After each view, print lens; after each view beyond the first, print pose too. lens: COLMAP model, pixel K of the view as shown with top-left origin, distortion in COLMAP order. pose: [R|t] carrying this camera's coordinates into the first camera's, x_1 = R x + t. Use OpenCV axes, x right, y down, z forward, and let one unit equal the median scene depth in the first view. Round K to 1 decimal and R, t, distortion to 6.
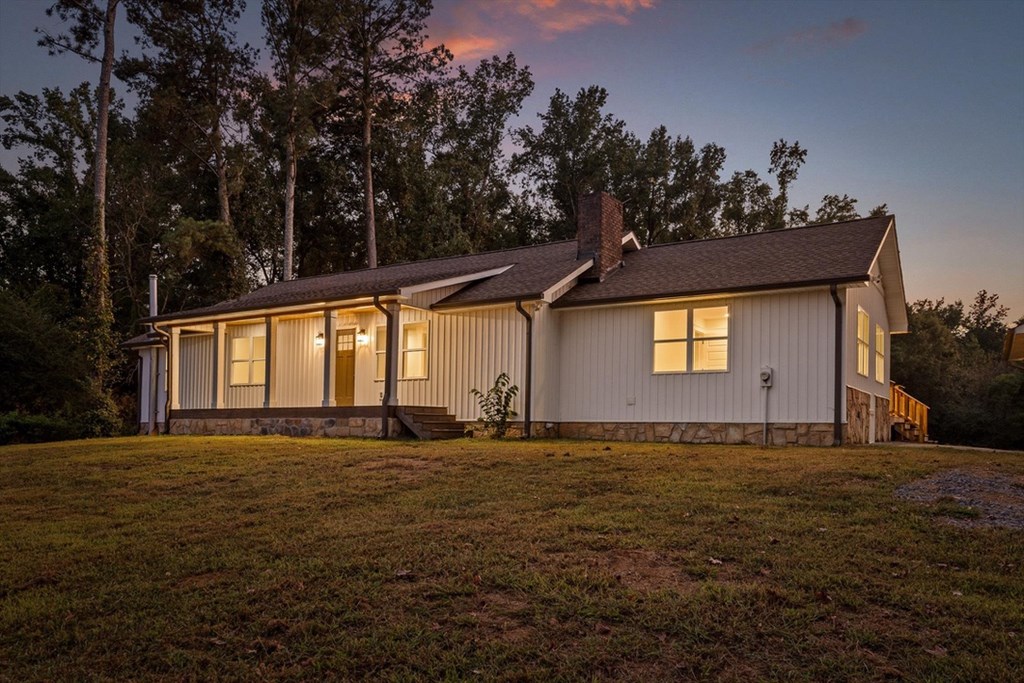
lens RADIAL K [[788.0, 0, 515.4], [0, 788.0, 408.5], [0, 0, 1]] dist [-0.000740, 0.003543]
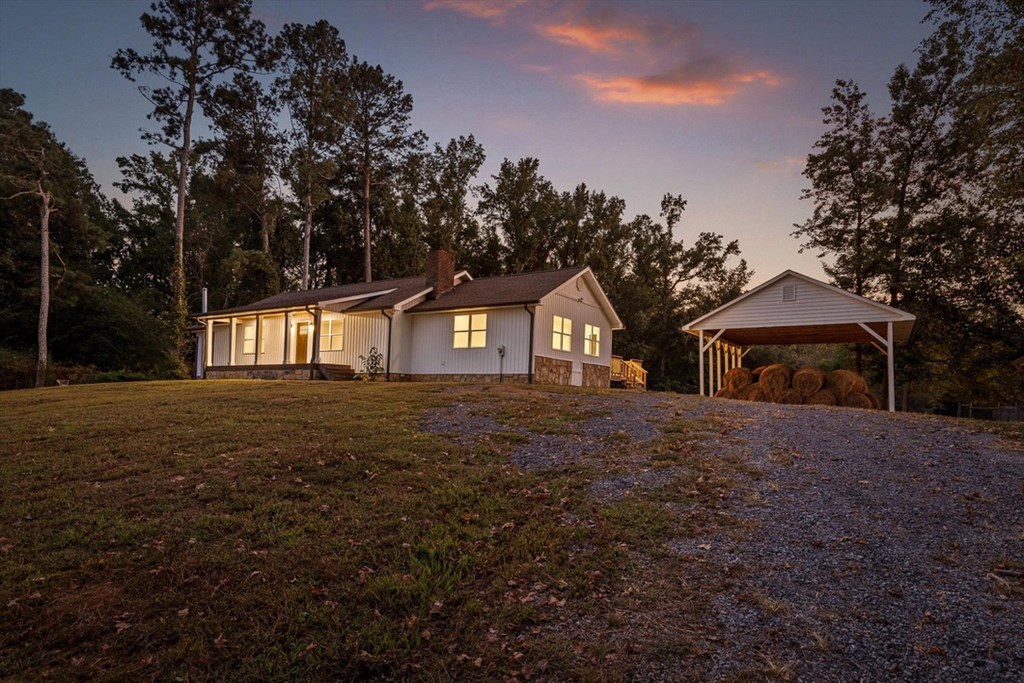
lens RADIAL K [[601.4, 0, 523.9], [0, 601.4, 383.1], [0, 0, 1]] dist [0.005463, 0.000302]
pose [[0.999871, 0.013253, 0.009054, 0.108835], [-0.013255, 0.999912, 0.000213, 0.012156], [-0.009050, -0.000333, 0.999959, -0.149214]]
